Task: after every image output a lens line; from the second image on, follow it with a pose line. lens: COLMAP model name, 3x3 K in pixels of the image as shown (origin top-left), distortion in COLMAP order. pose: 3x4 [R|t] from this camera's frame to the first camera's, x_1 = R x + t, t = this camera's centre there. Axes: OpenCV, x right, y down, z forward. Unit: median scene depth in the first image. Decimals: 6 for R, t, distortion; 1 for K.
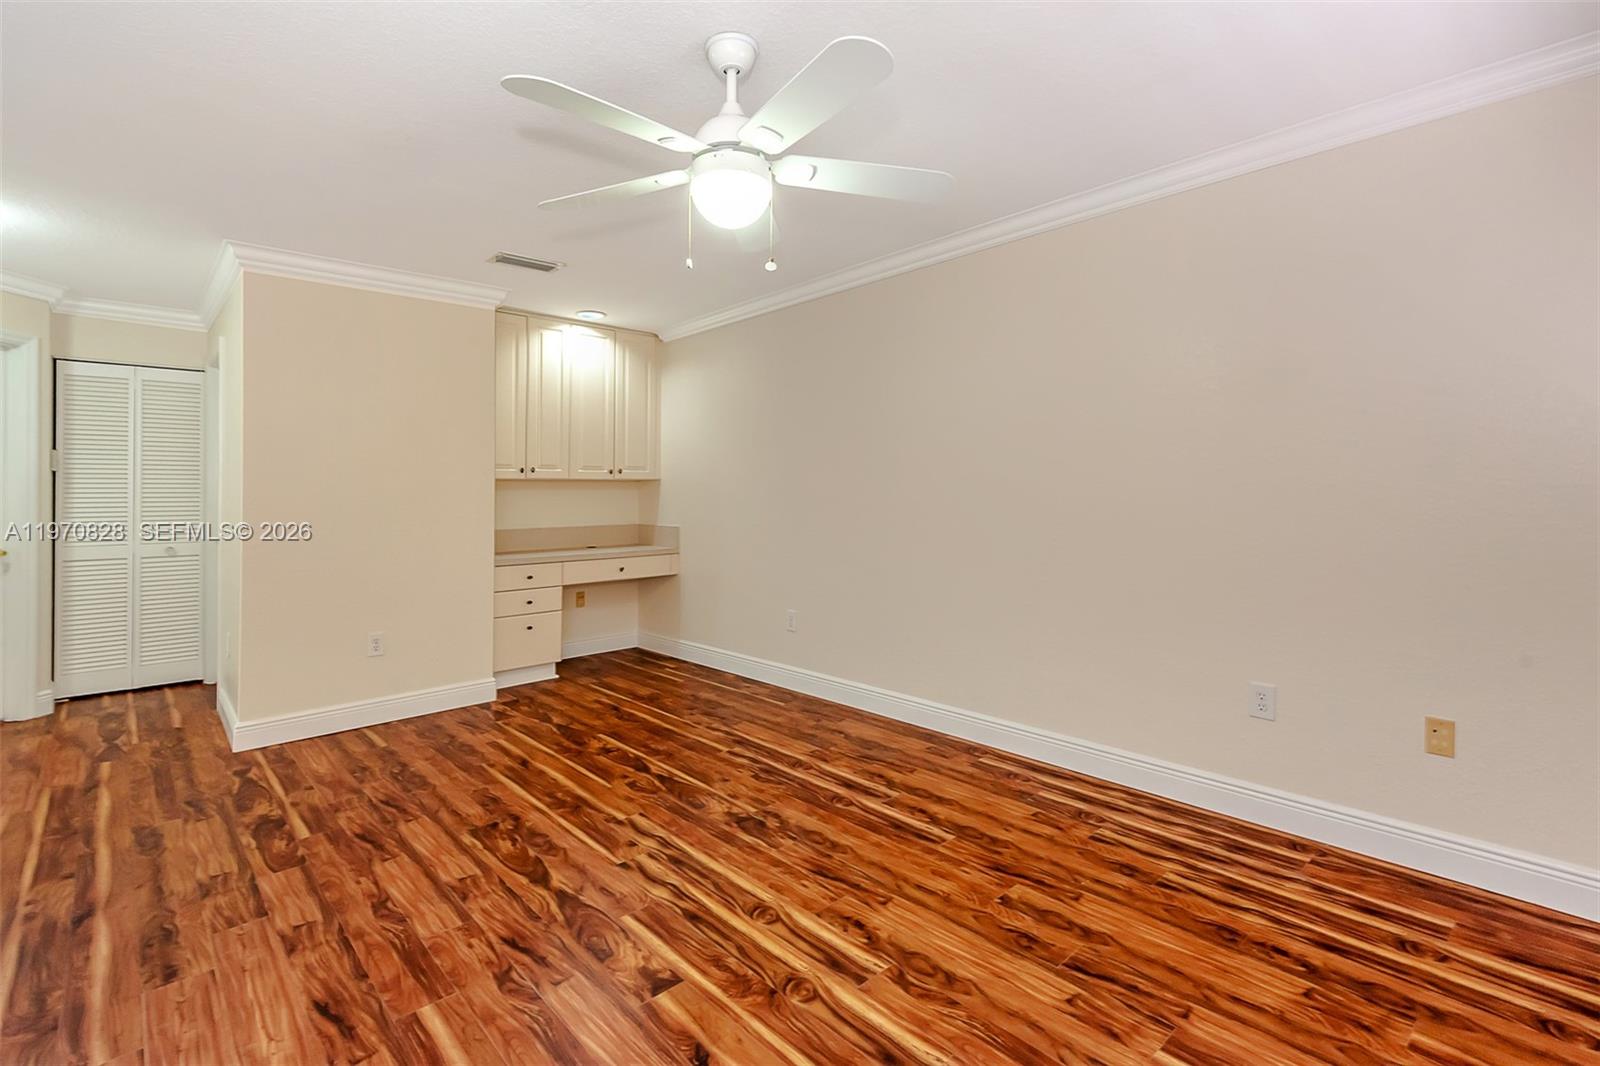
lens RADIAL K [[733.0, 0, 755.8], [0, 733.0, 486.9], [0, 0, 1]] dist [0.017043, -0.001846]
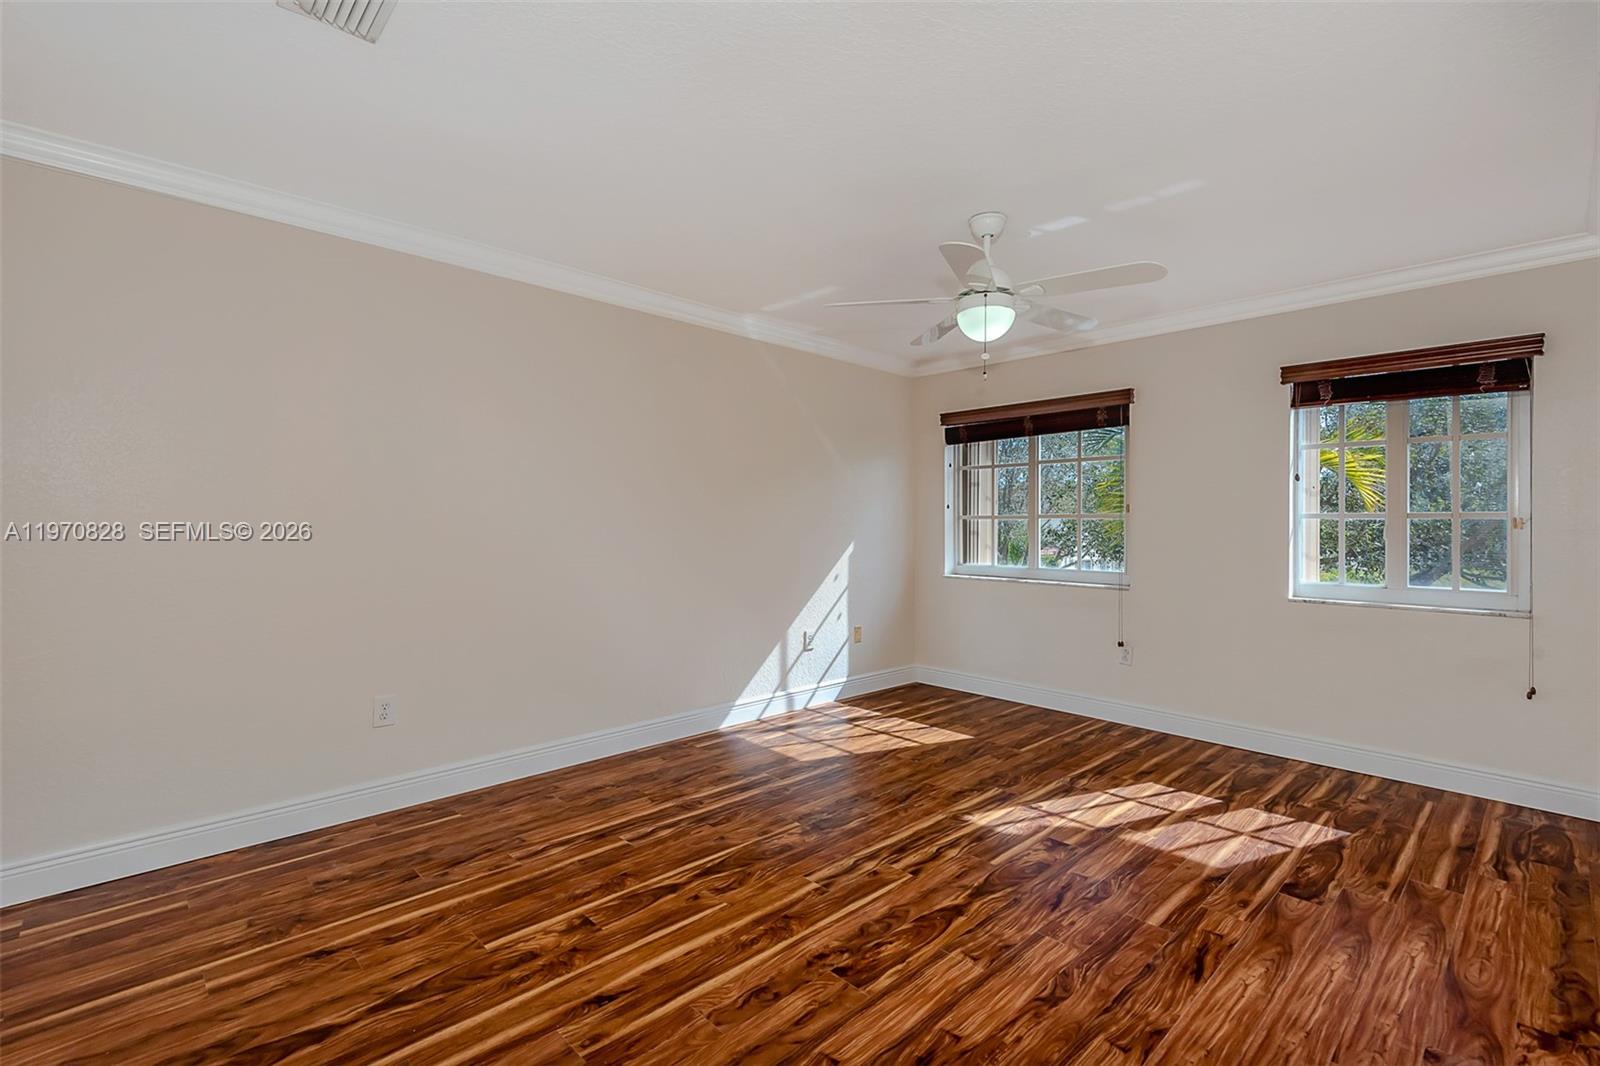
lens RADIAL K [[733.0, 0, 796.8], [0, 733.0, 532.0], [0, 0, 1]] dist [0.017043, -0.001846]
pose [[-0.044303, -0.005850, 0.999001, -1.148617], [-0.007030, 0.999960, 0.005544, 0.012766], [-0.998993, -0.006778, -0.044342, 1.134282]]
